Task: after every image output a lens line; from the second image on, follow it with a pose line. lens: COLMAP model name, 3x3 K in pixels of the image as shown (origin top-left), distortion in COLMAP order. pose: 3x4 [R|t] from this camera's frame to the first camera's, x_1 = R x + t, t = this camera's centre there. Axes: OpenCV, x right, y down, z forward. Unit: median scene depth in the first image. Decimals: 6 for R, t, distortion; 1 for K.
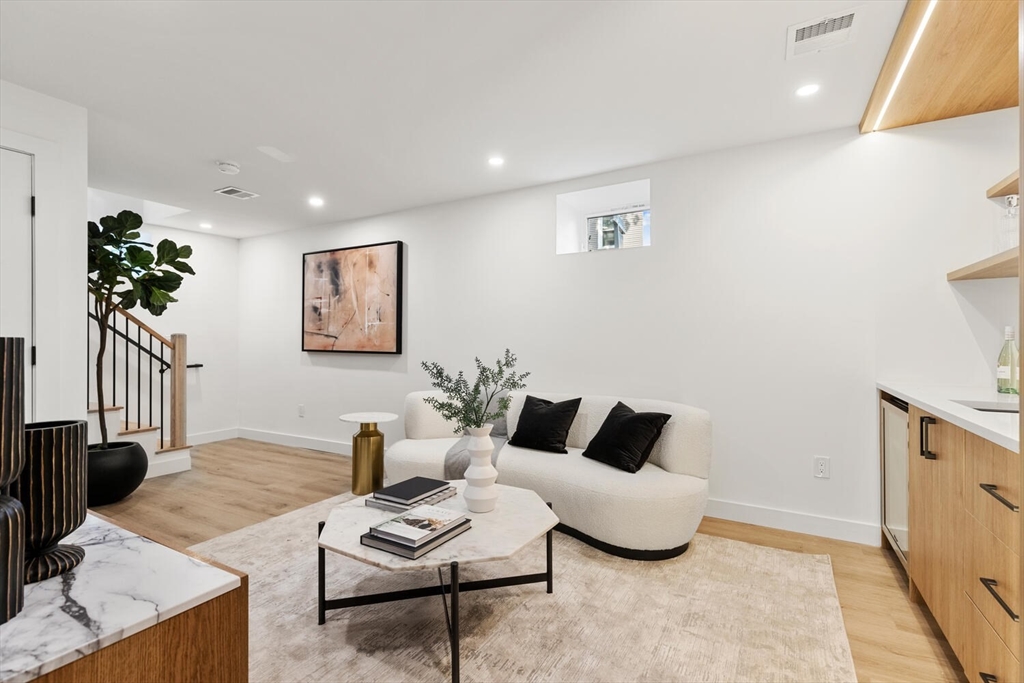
lens RADIAL K [[463.8, 0, 517.4], [0, 463.8, 339.0], [0, 0, 1]] dist [0.003210, 0.000095]
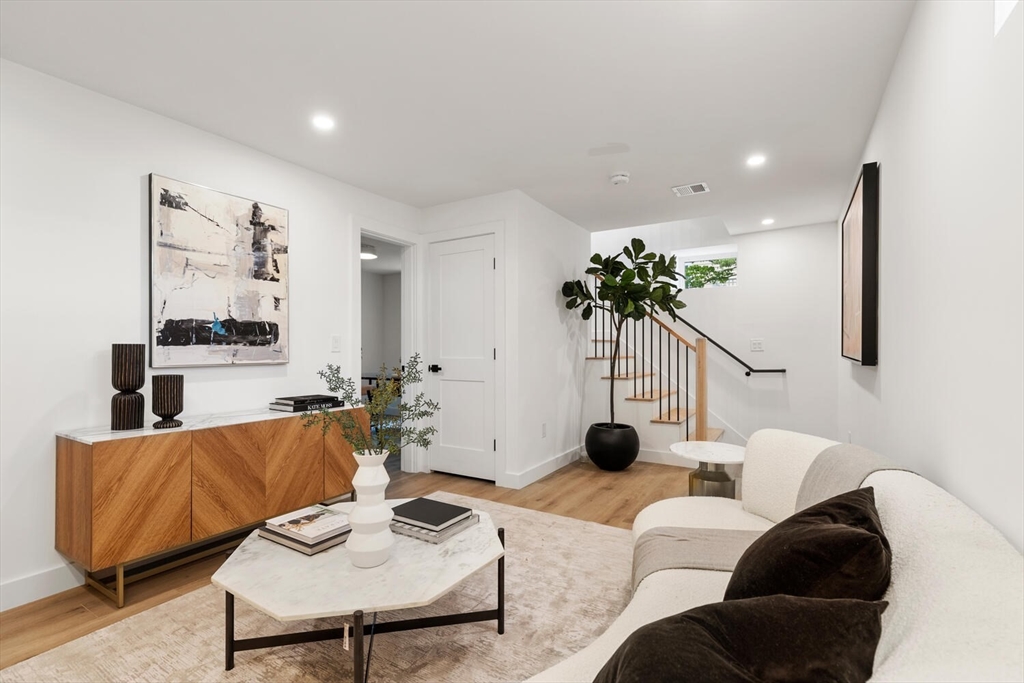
lens RADIAL K [[463.8, 0, 517.9], [0, 463.8, 345.1], [0, 0, 1]] dist [0.003210, 0.000095]
pose [[-0.015971, 0.000855, -0.999872, 0.496984], [0.002215, 0.999997, 0.000820, 0.004710], [0.999870, -0.002201, -0.015973, 0.906043]]
